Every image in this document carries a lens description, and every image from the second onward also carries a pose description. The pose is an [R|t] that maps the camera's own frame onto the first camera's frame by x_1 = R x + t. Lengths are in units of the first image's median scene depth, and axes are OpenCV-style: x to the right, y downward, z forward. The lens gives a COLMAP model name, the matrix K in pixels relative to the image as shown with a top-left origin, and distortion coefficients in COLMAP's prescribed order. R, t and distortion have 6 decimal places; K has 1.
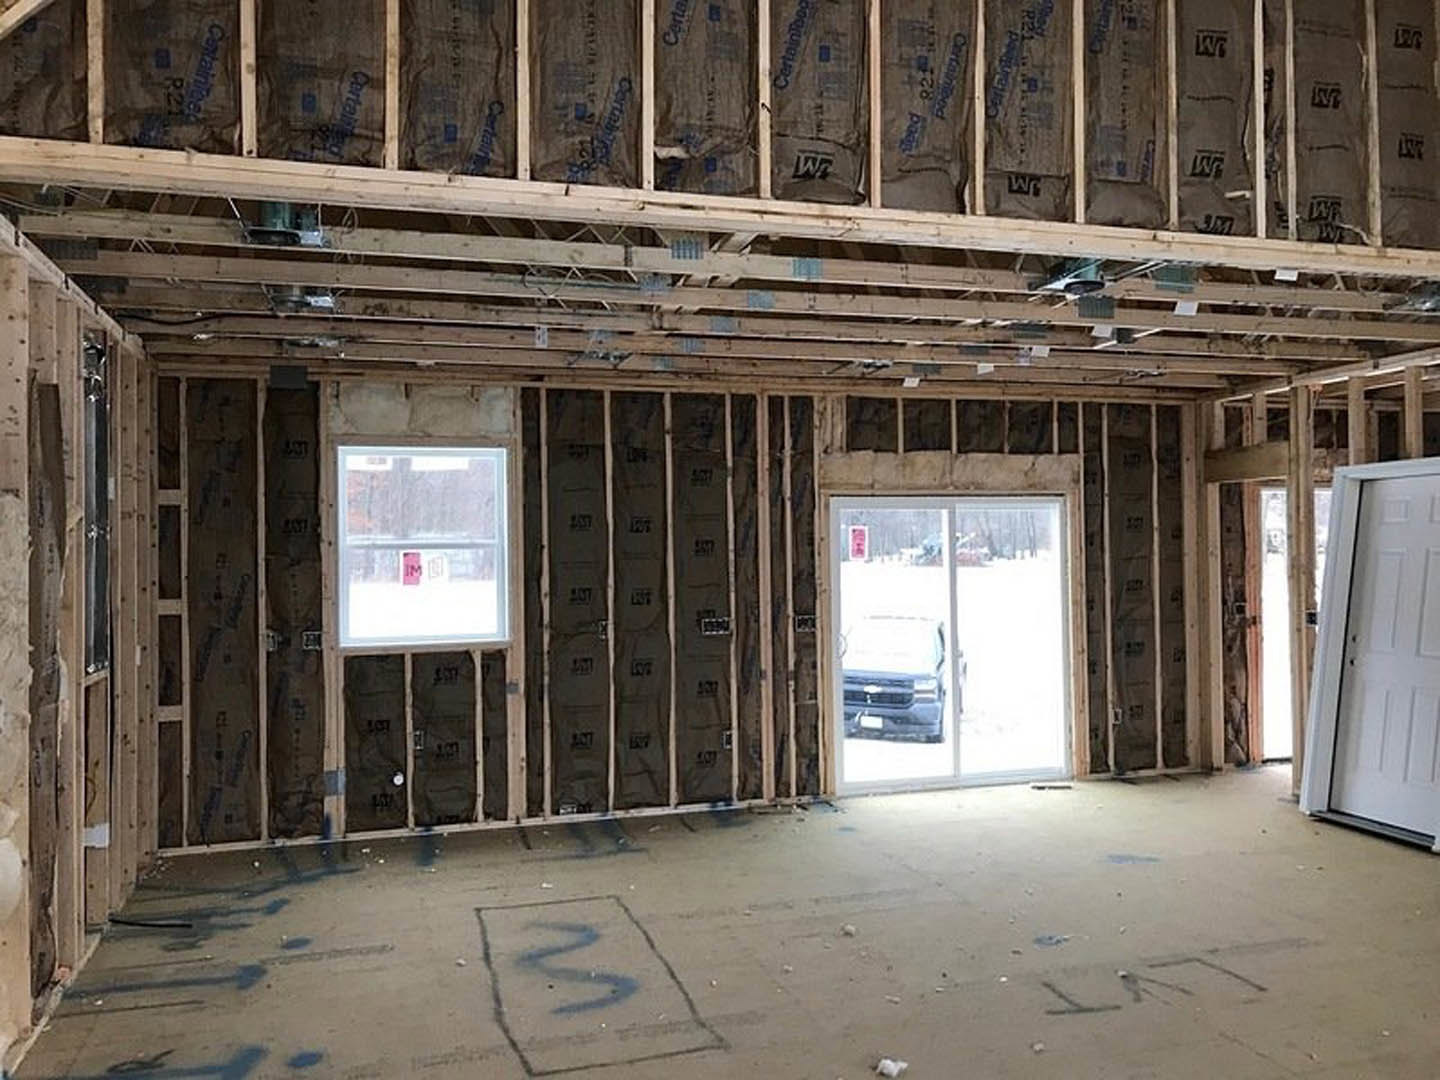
lens RADIAL K [[1164.2, 0, 712.7], [0, 1164.2, 537.0], [0, 0, 1]] dist [0.035051, -0.004627]
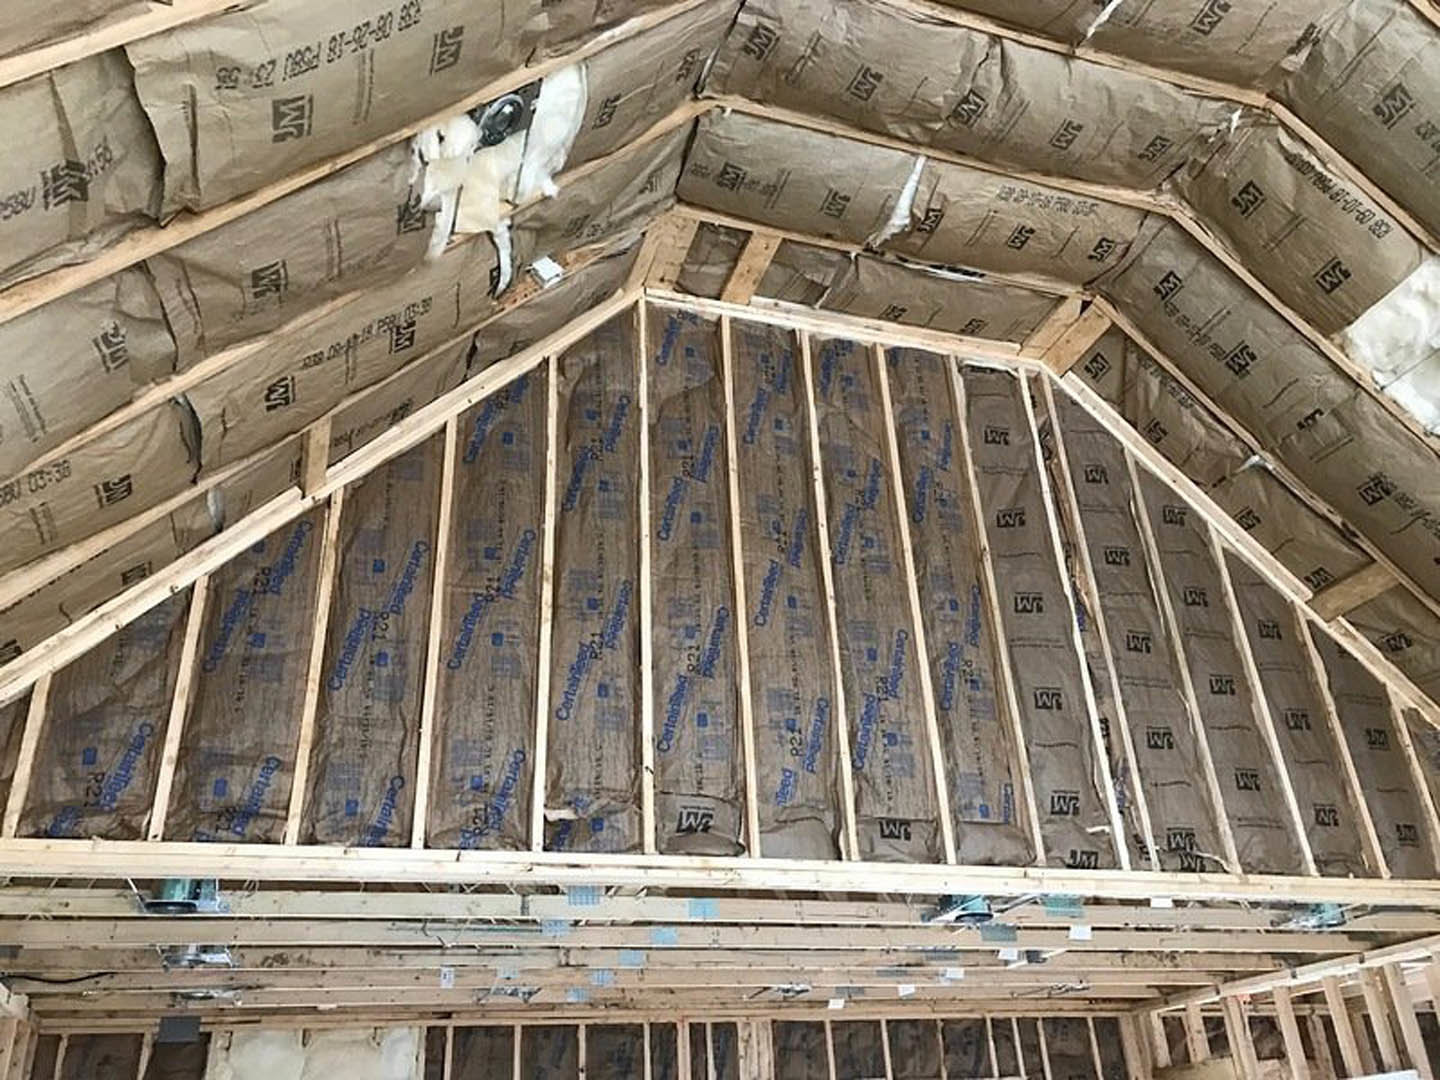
lens RADIAL K [[1189.6, 0, 728.8], [0, 1189.6, 529.5], [0, 0, 1]] dist [0.023613, 0.002729]
pose [[0.998885, -0.021624, 0.041965, 0.070019], [0.038328, 0.890444, -0.453476, -0.053466], [-0.027562, 0.454579, 0.890280, -0.086857]]
